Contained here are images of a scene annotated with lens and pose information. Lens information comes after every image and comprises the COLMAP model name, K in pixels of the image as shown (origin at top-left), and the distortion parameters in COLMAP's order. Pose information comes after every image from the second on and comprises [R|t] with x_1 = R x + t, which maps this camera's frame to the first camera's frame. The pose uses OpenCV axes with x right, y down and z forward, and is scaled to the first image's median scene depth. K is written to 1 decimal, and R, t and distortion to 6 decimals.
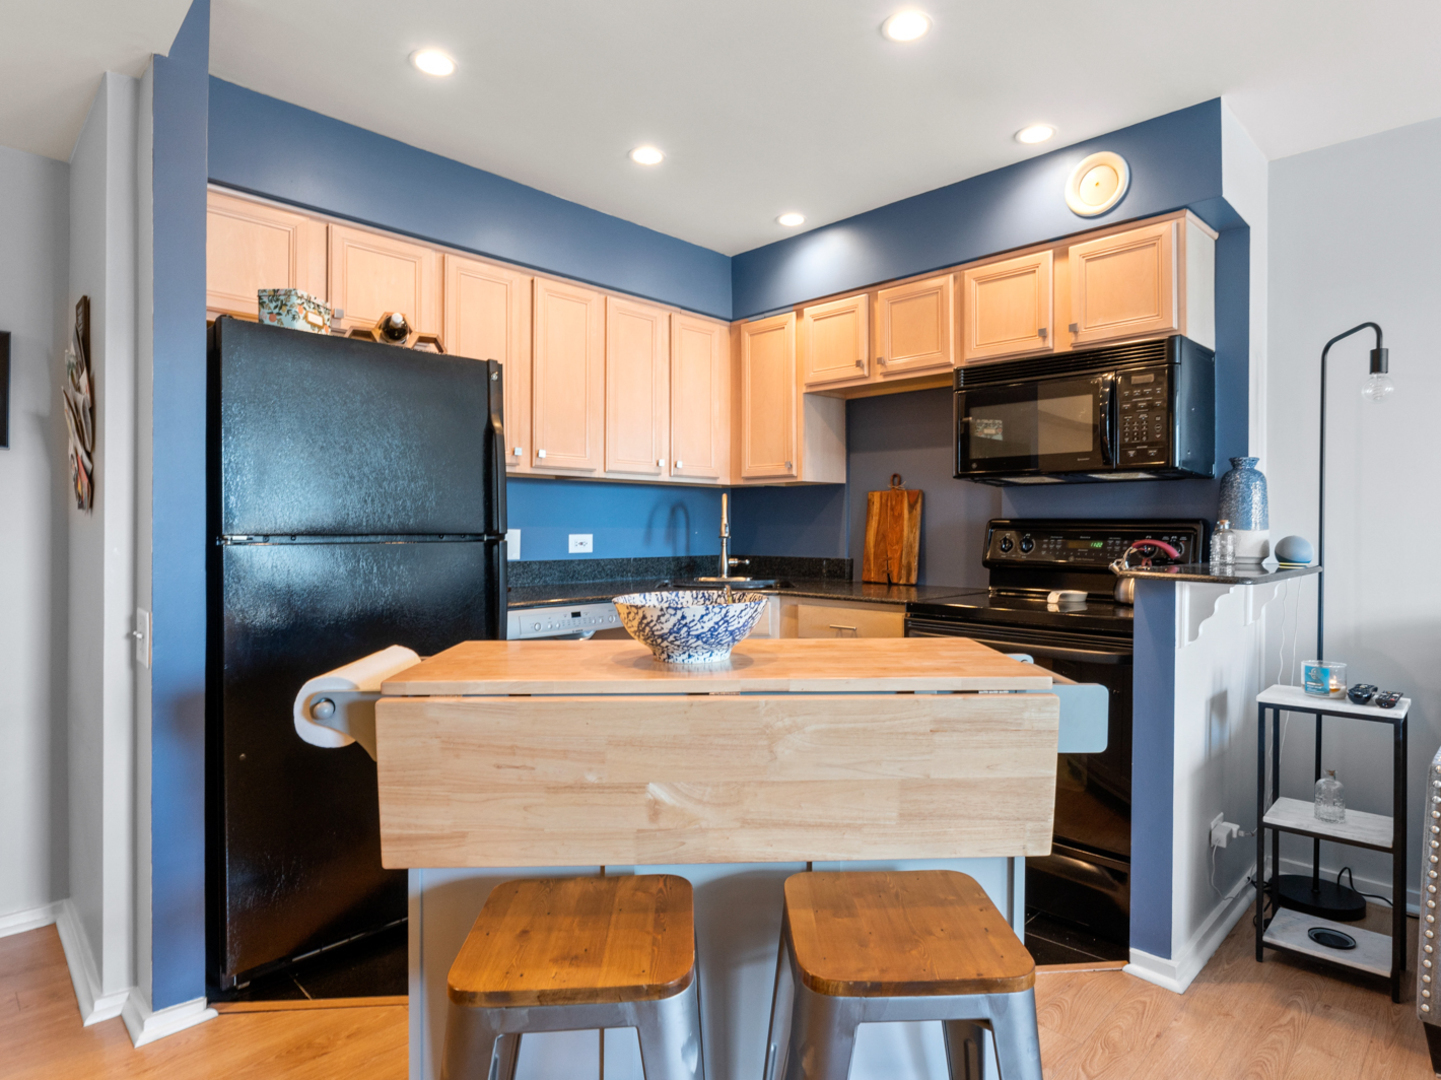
lens RADIAL K [[799.1, 0, 745.1], [0, 799.1, 538.1], [0, 0, 1]] dist [-0.002909, 0.000725]
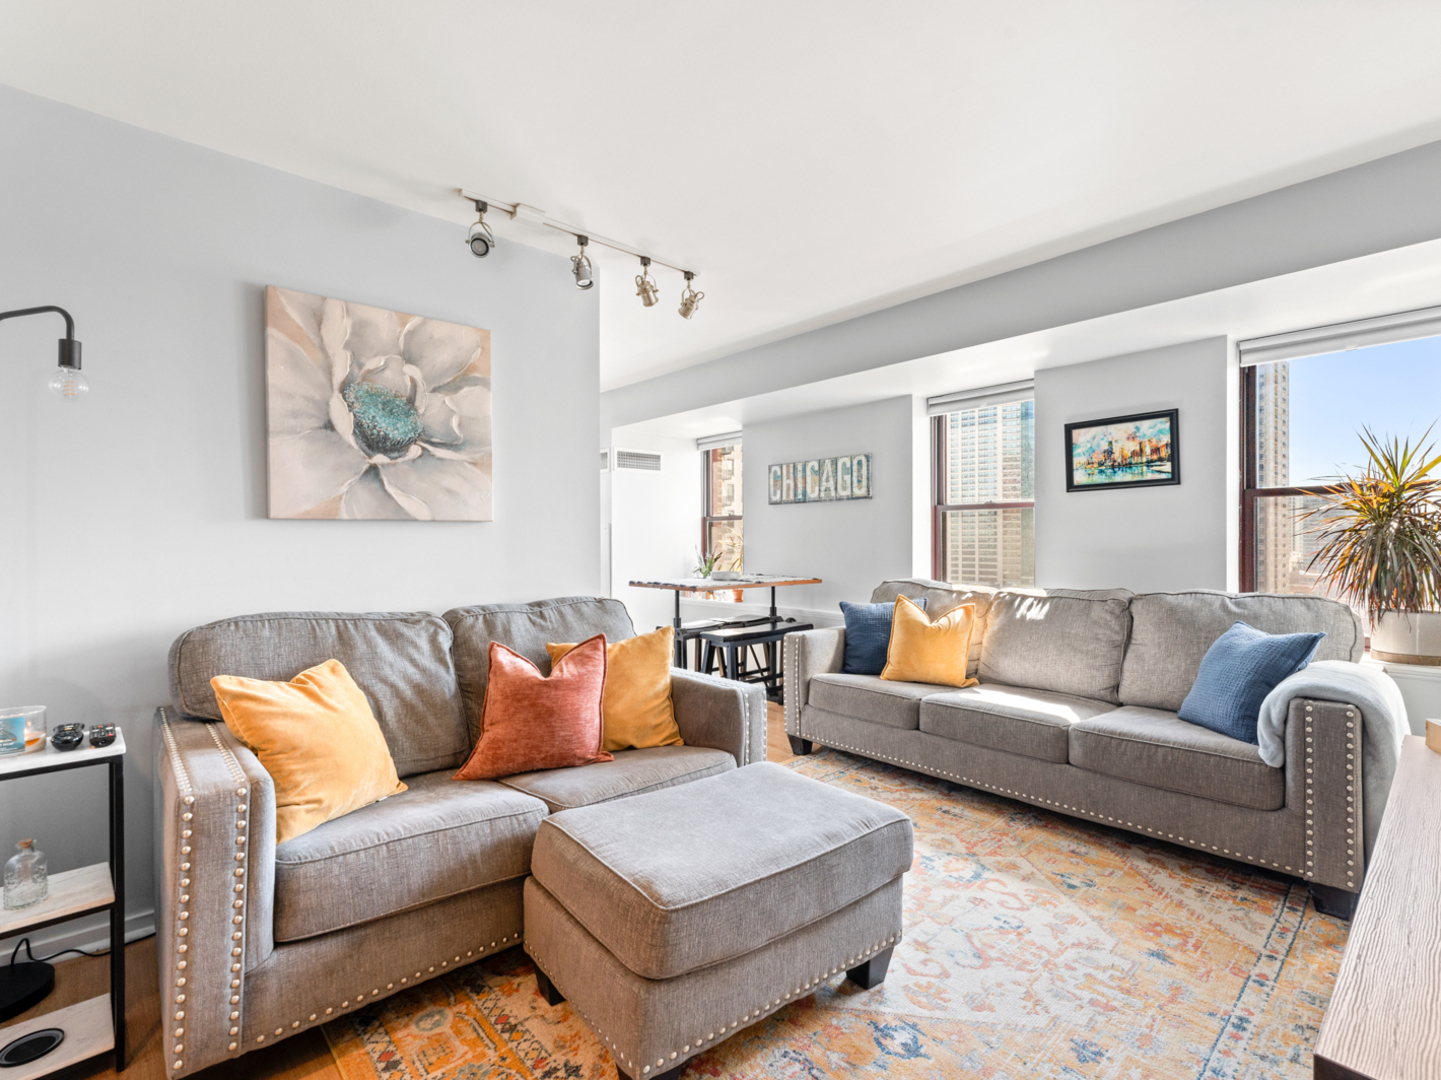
lens RADIAL K [[688.5, 0, 717.5], [0, 688.5, 549.4], [0, 0, 1]] dist [0.003497, 0.000892]
pose [[0.064855, -0.011357, 0.997830, 0.080230], [0.011798, 0.999874, 0.010613, -0.005658], [-0.997825, 0.011084, 0.064980, 0.251574]]
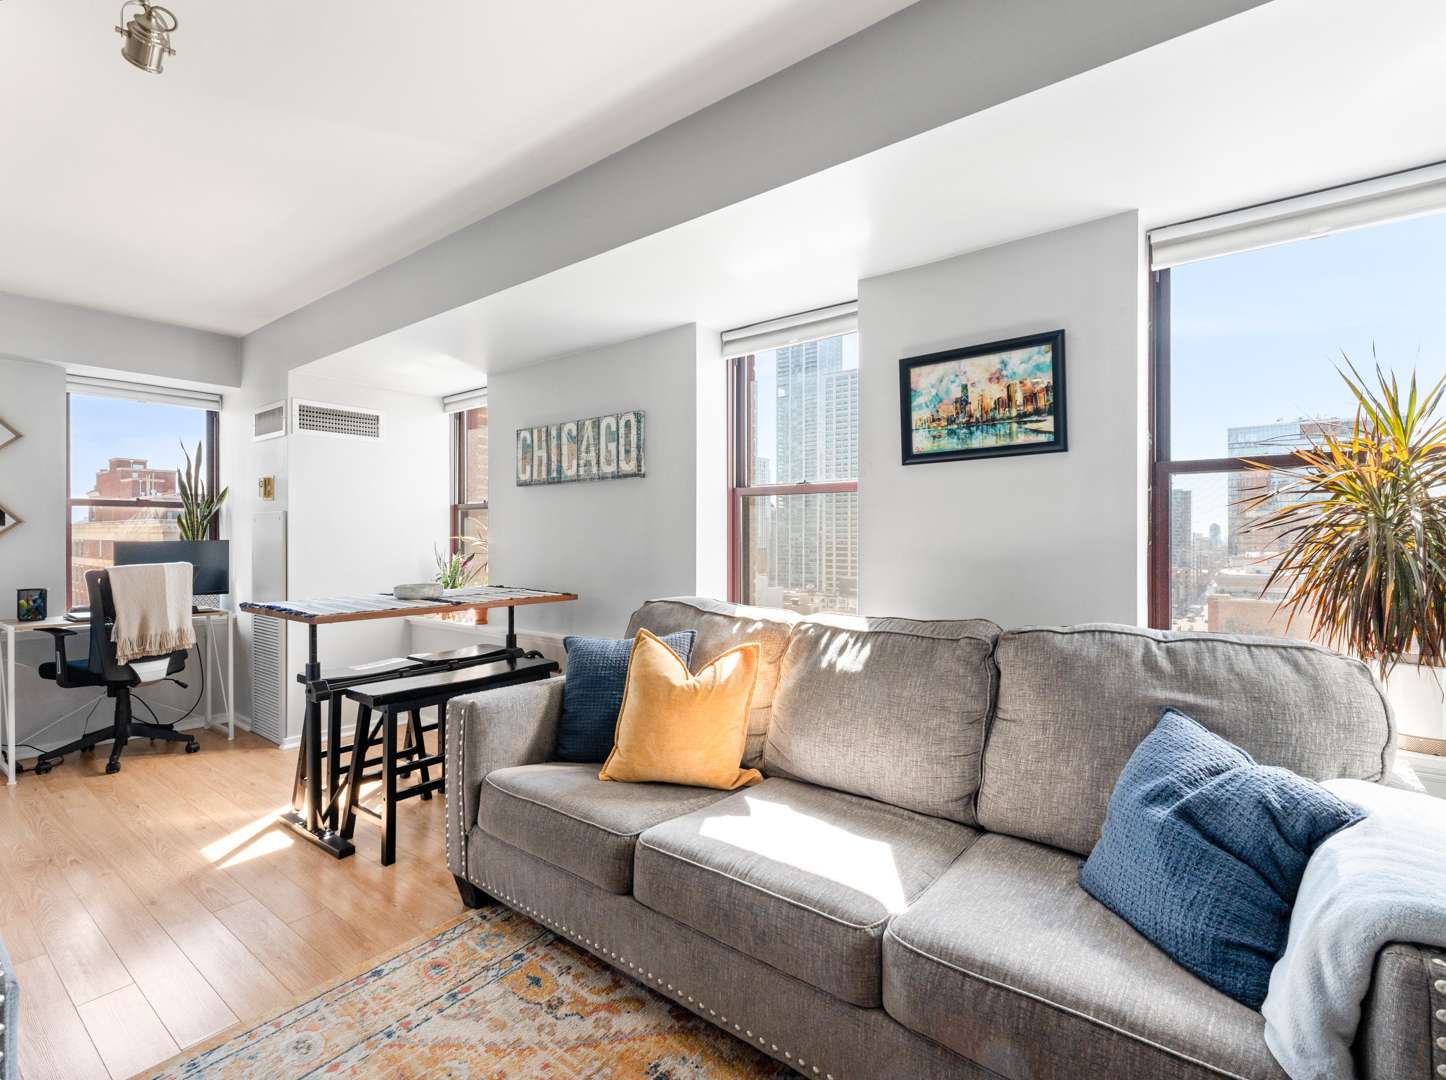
lens RADIAL K [[690.9, 0, 719.5], [0, 690.9, 540.1], [0, 0, 1]] dist [0.003497, 0.000892]
pose [[-0.106718, -0.004330, 0.994280, 0.797369], [0.008698, 0.999948, 0.005288, -0.006869], [-0.994251, 0.009212, -0.106675, -0.103720]]
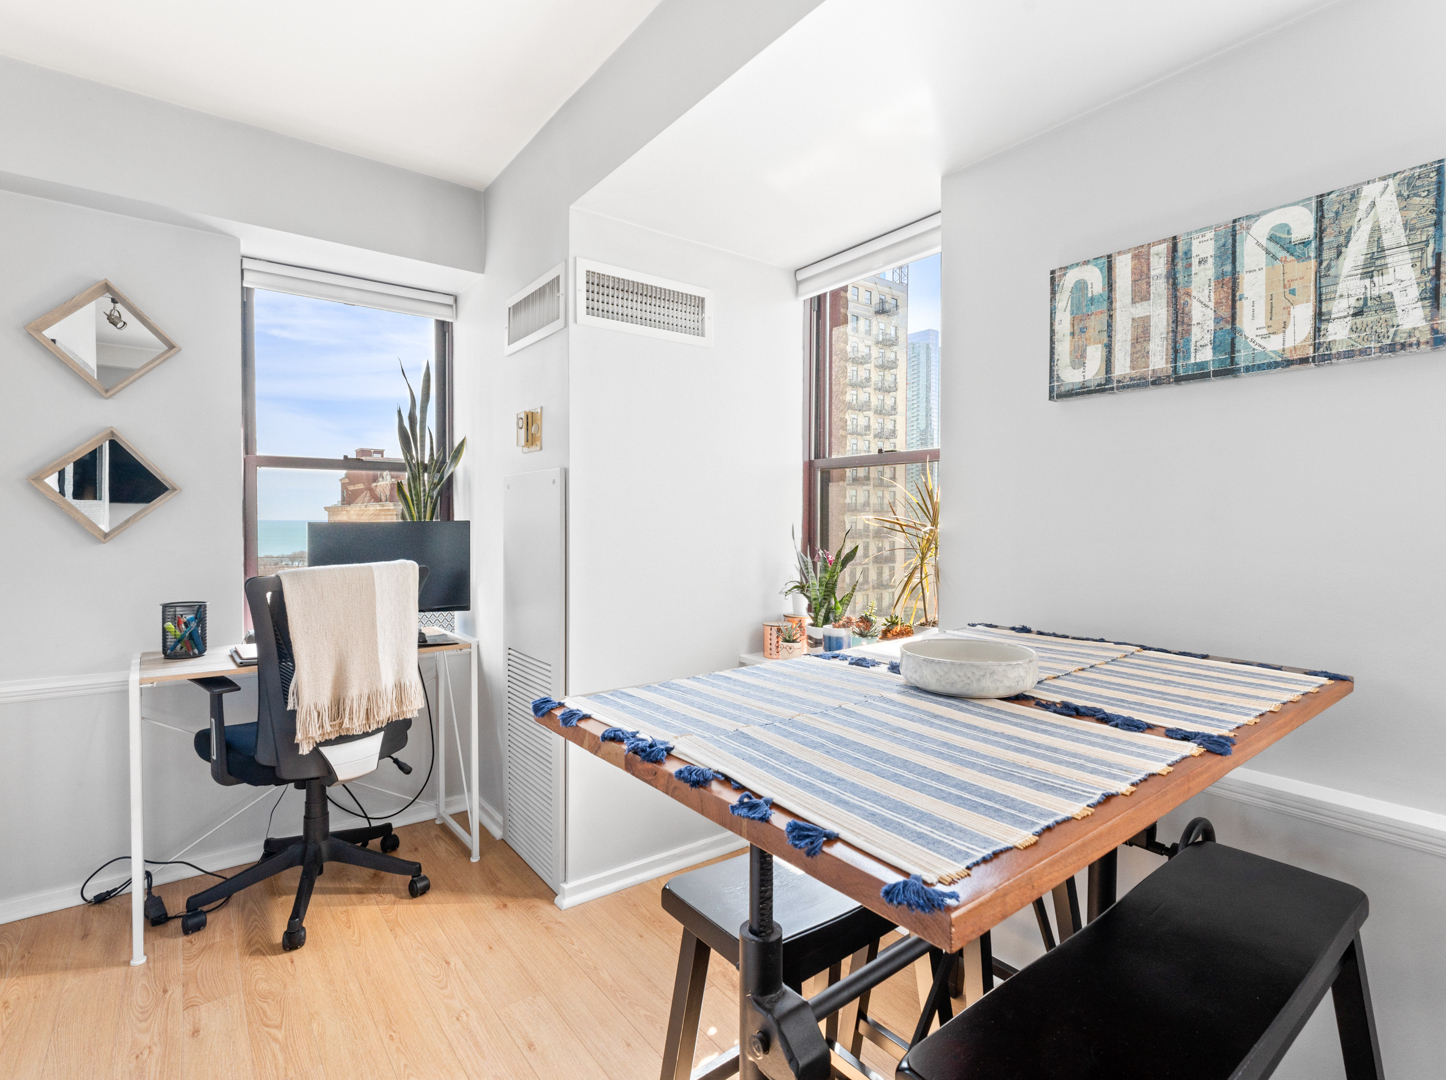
lens RADIAL K [[690.9, 0, 712.9], [0, 690.9, 530.2], [0, 0, 1]] dist [0.003497, 0.000892]
pose [[0.141492, -0.015462, 0.989819, 1.791144], [0.008862, 0.999858, 0.014352, -0.006121], [-0.989900, 0.006741, 0.141609, 0.494413]]
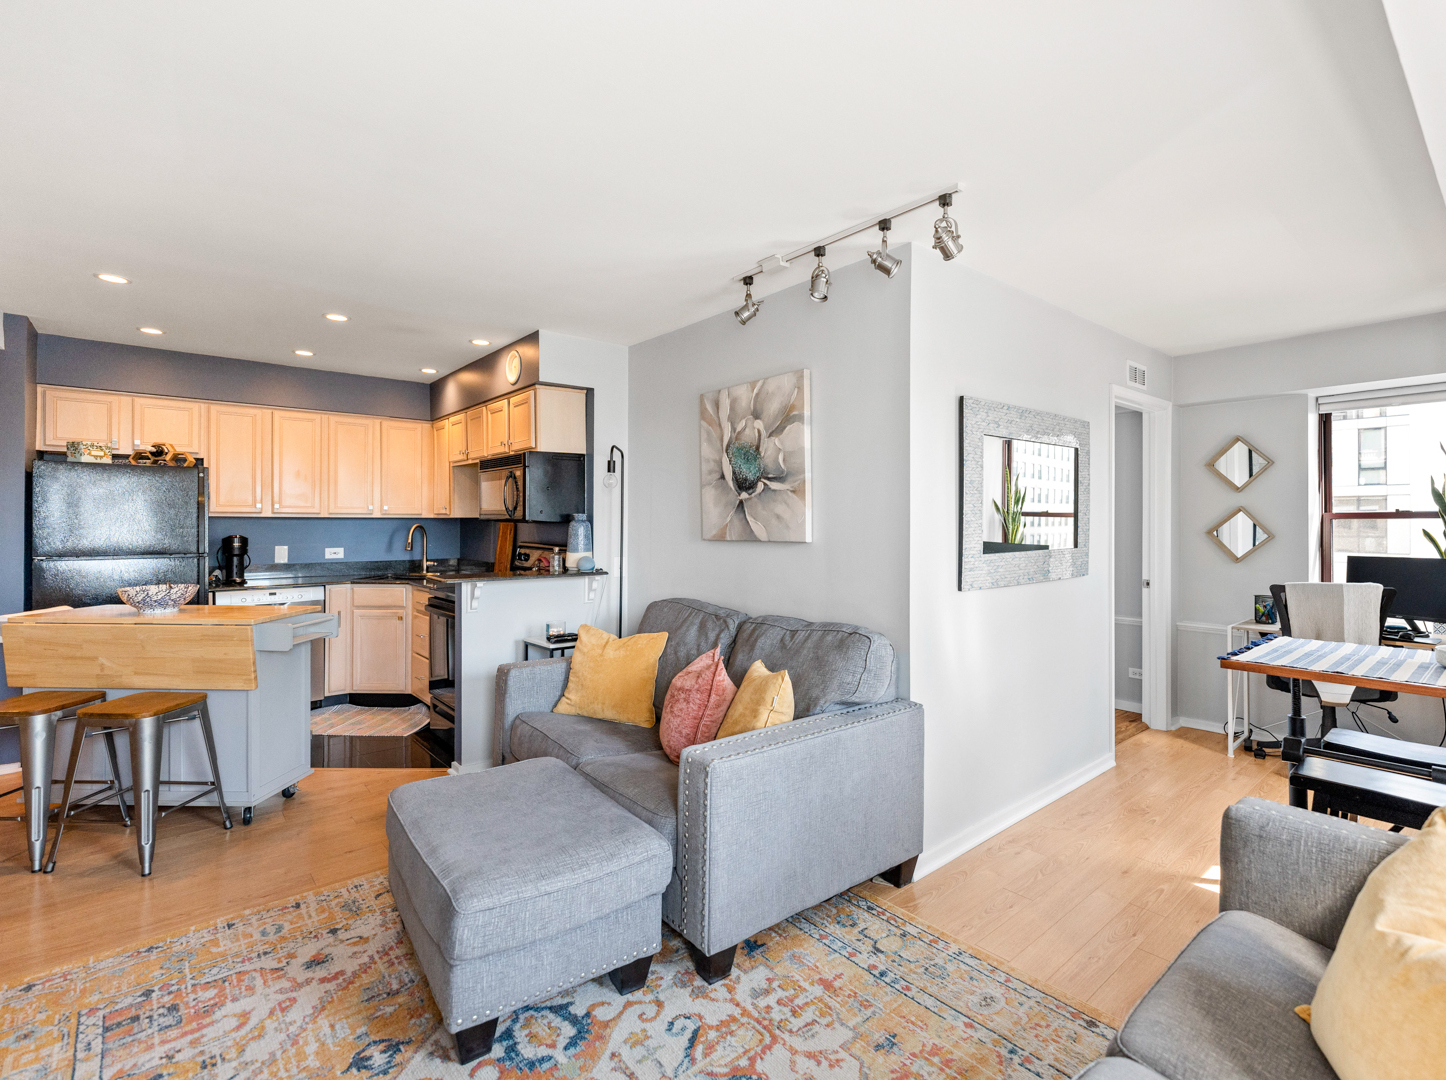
lens RADIAL K [[690.9, 0, 734.4], [0, 690.9, 520.4], [0, 0, 1]] dist [0.003497, 0.000892]
pose [[0.995471, 0.000420, -0.095065, 1.367597], [-0.001662, 0.999914, -0.012991, -0.077908], [0.095051, 0.013090, 0.995386, -0.693532]]
